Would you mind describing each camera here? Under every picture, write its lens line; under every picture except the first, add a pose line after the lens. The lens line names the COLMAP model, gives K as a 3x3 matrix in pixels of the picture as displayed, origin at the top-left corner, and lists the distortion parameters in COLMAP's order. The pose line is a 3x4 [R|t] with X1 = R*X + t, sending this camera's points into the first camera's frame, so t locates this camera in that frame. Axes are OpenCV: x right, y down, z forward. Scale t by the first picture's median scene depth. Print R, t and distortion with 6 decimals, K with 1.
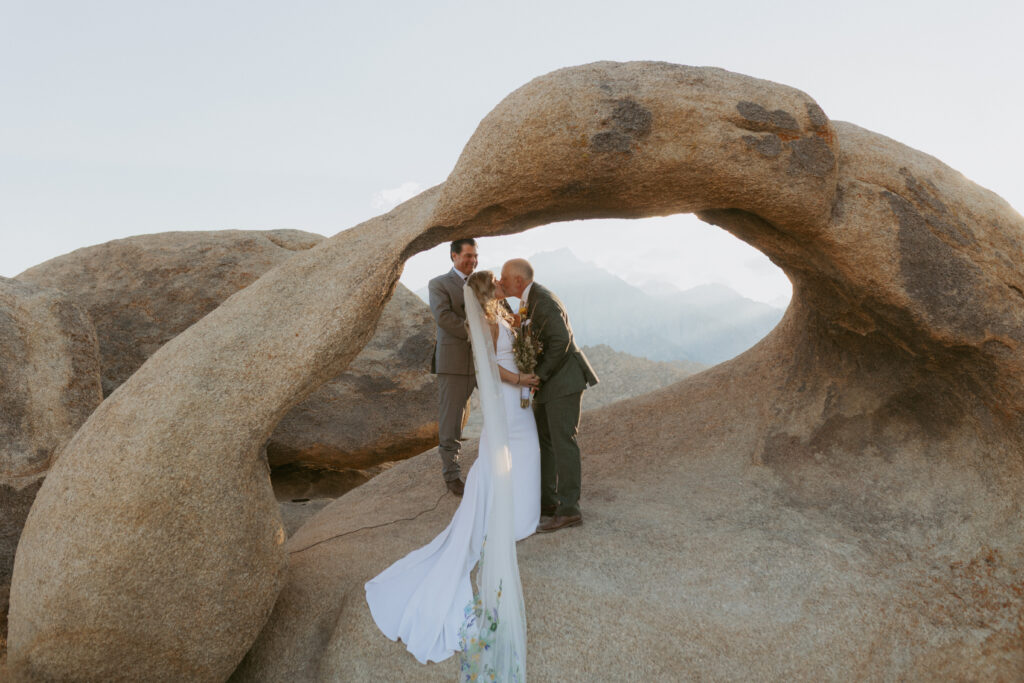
lens RADIAL K [[947.1, 0, 503.6], [0, 947.1, 318.3], [0, 0, 1]] dist [-0.004709, 0.018429]
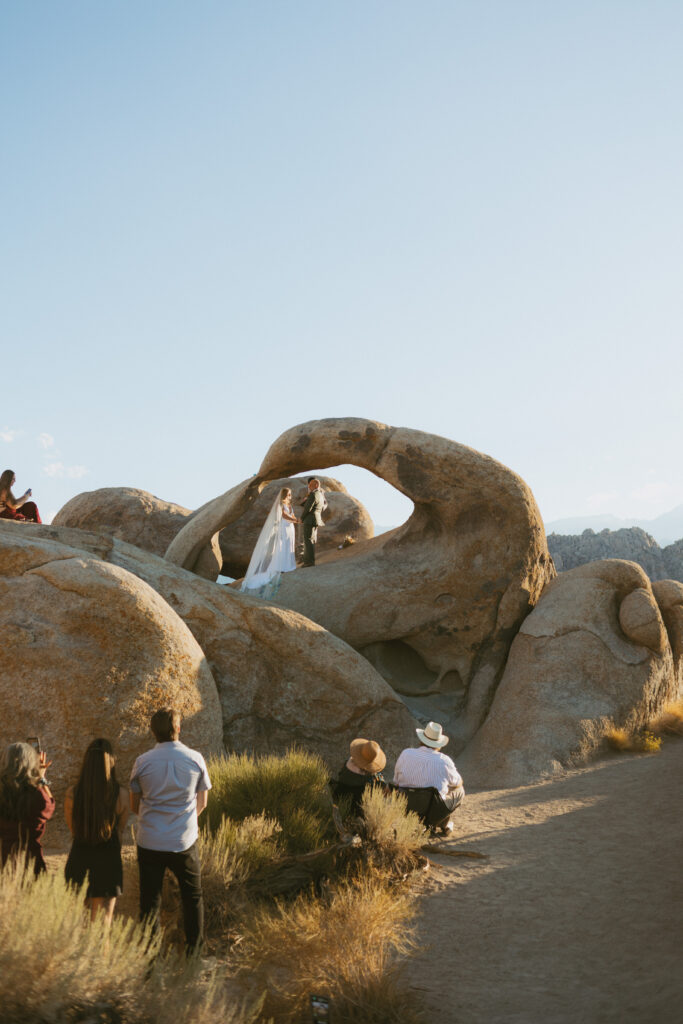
lens RADIAL K [[947.1, 0, 341.5], [0, 947.1, 512.0], [0, 0, 1]] dist [-0.004709, 0.018429]
pose [[0.890706, -0.060152, -0.450583, 1.609998], [0.043608, 0.997942, -0.047020, 0.188387], [0.452483, 0.022232, 0.891496, -1.781157]]
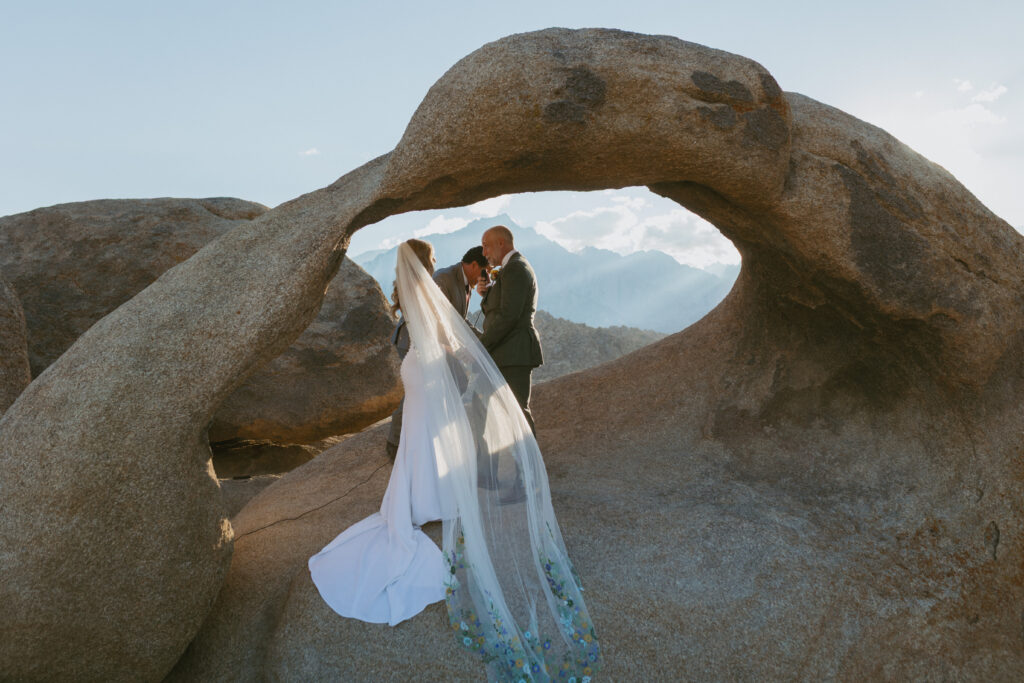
lens RADIAL K [[947.1, 0, 503.6], [0, 947.1, 318.3], [0, 0, 1]] dist [-0.004709, 0.018429]
pose [[0.997959, -0.004112, 0.063728, -0.010712], [0.001865, 0.999376, 0.035284, -0.008344], [-0.063833, -0.035093, 0.997343, 0.025079]]
